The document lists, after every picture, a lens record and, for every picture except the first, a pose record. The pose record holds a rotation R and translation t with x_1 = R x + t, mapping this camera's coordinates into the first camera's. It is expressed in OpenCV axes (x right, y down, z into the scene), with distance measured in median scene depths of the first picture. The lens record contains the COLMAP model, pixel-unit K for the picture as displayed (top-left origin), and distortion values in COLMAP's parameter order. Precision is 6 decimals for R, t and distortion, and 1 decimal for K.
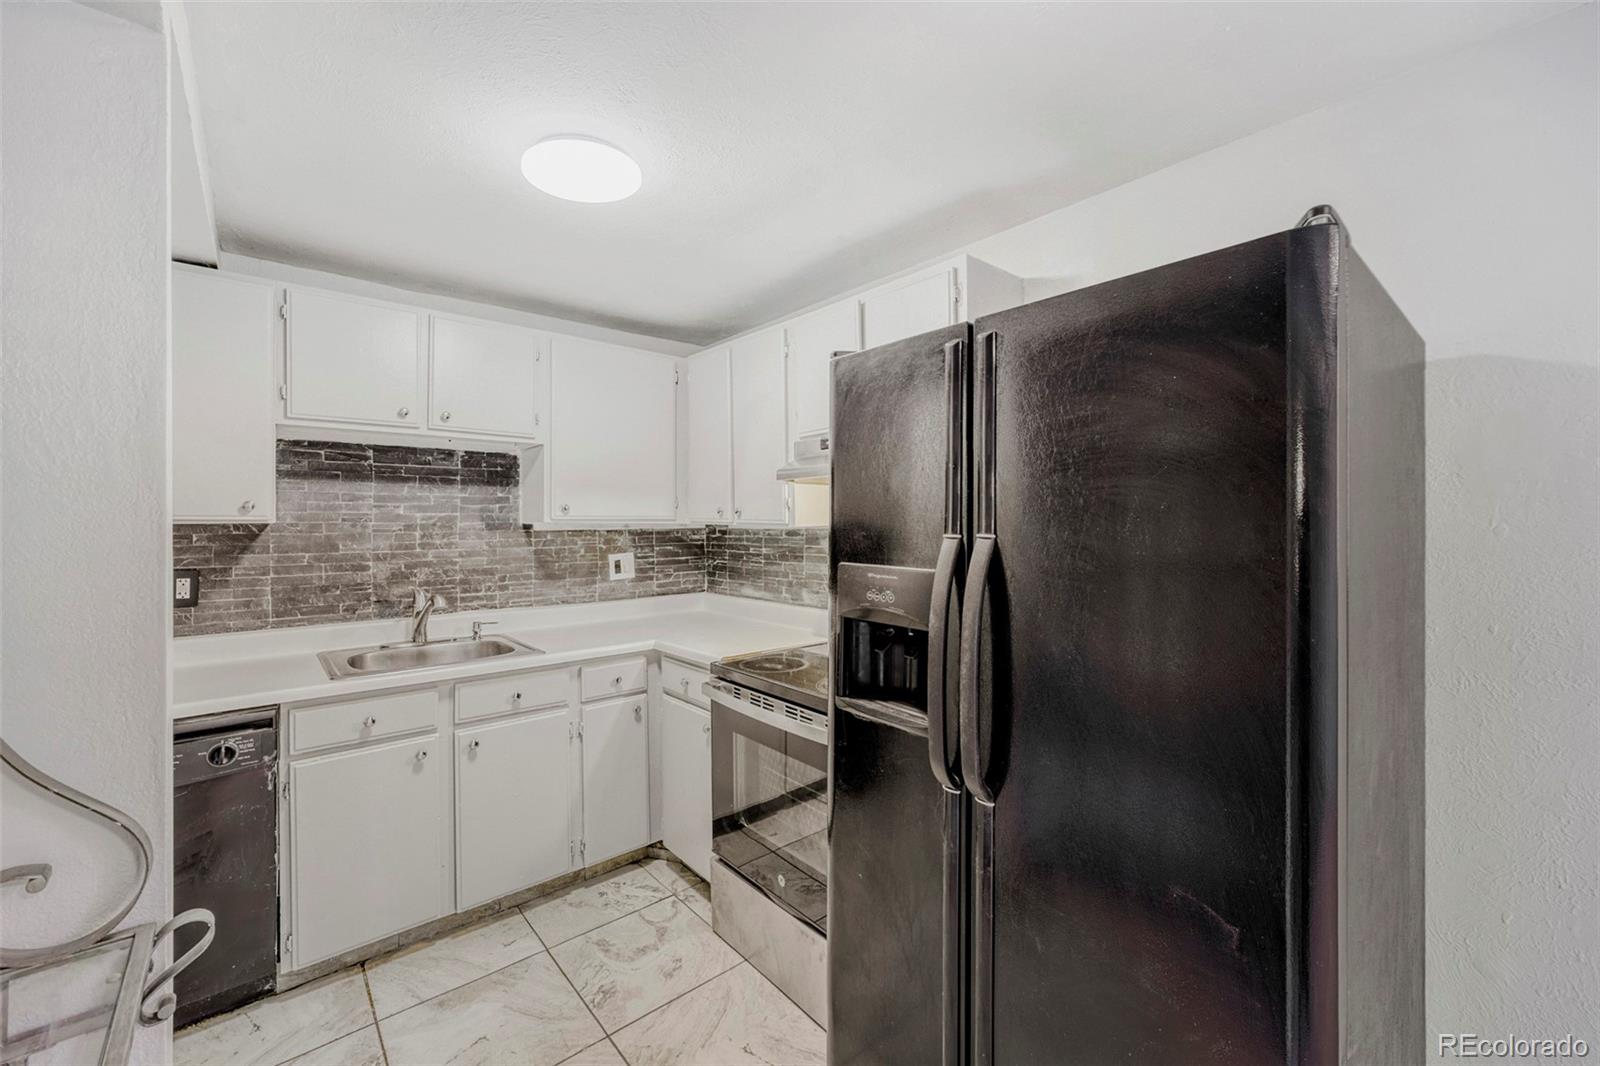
lens RADIAL K [[650.2, 0, 803.0], [0, 650.2, 515.2], [0, 0, 1]] dist [0.000867, -0.000184]
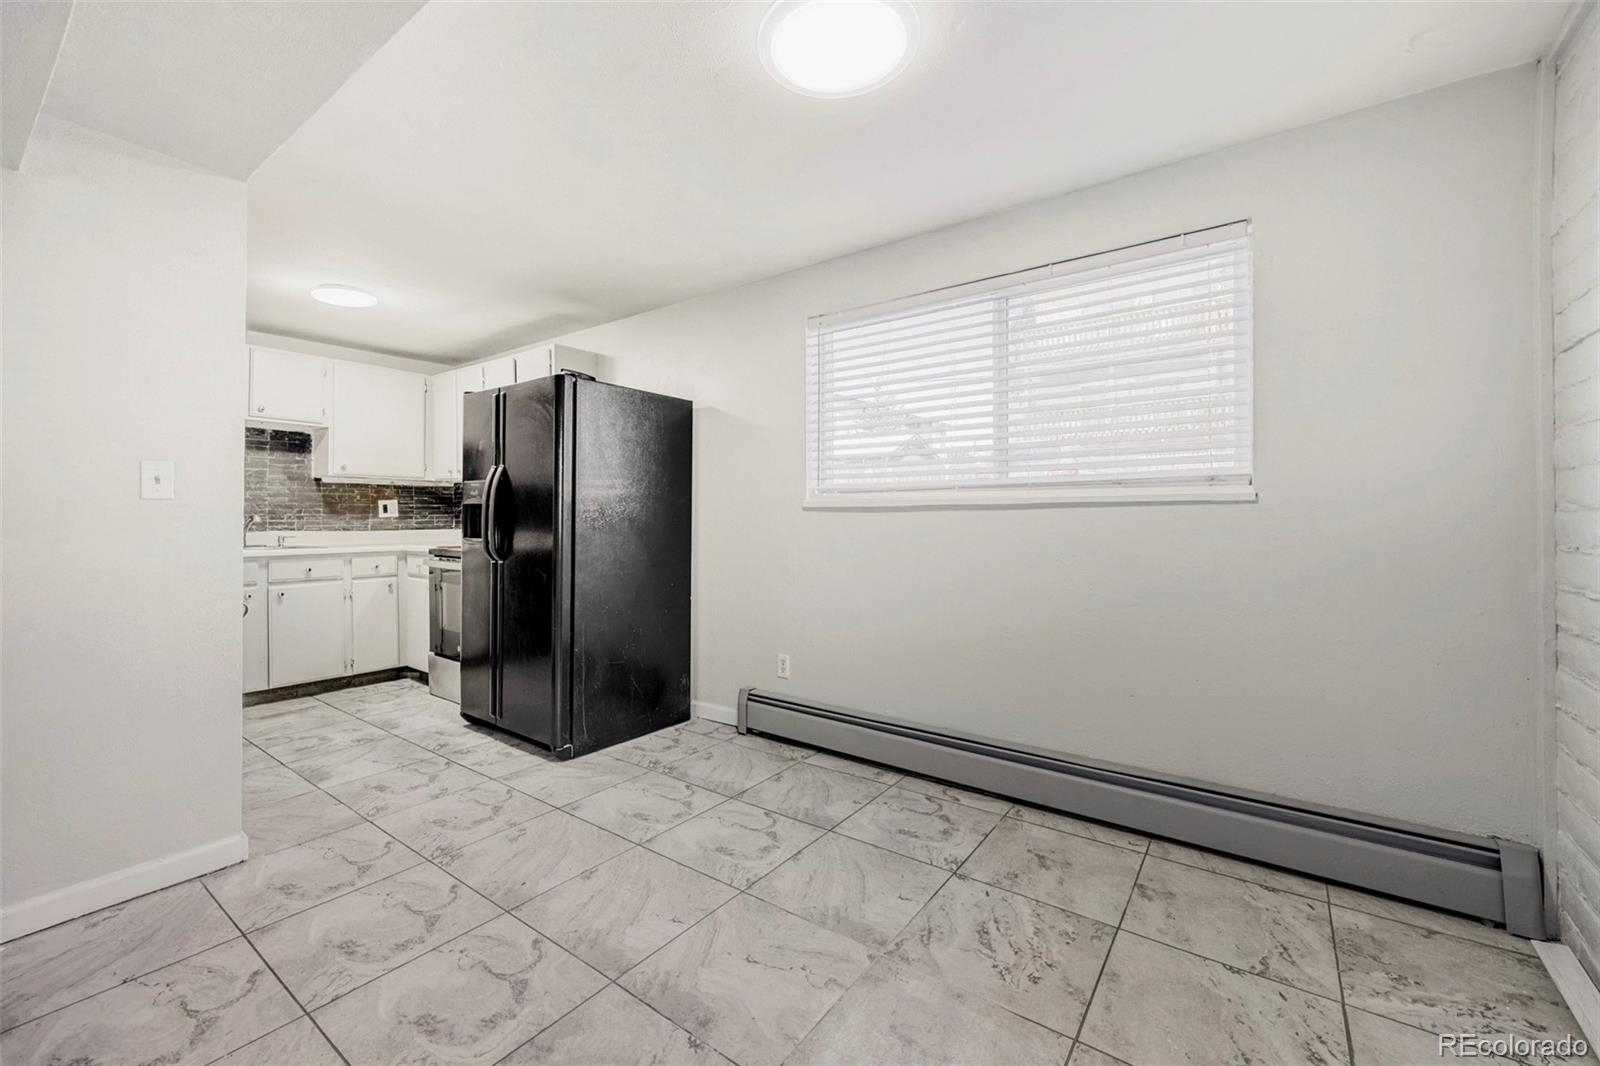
lens RADIAL K [[650.2, 0, 803.0], [0, 650.2, 515.2], [0, 0, 1]] dist [0.000867, -0.000184]
pose [[0.974338, 0.005237, 0.225031, 0.368011], [-0.006895, 0.999955, 0.006584, 0.085813], [-0.224986, -0.007967, 0.974329, -0.801273]]
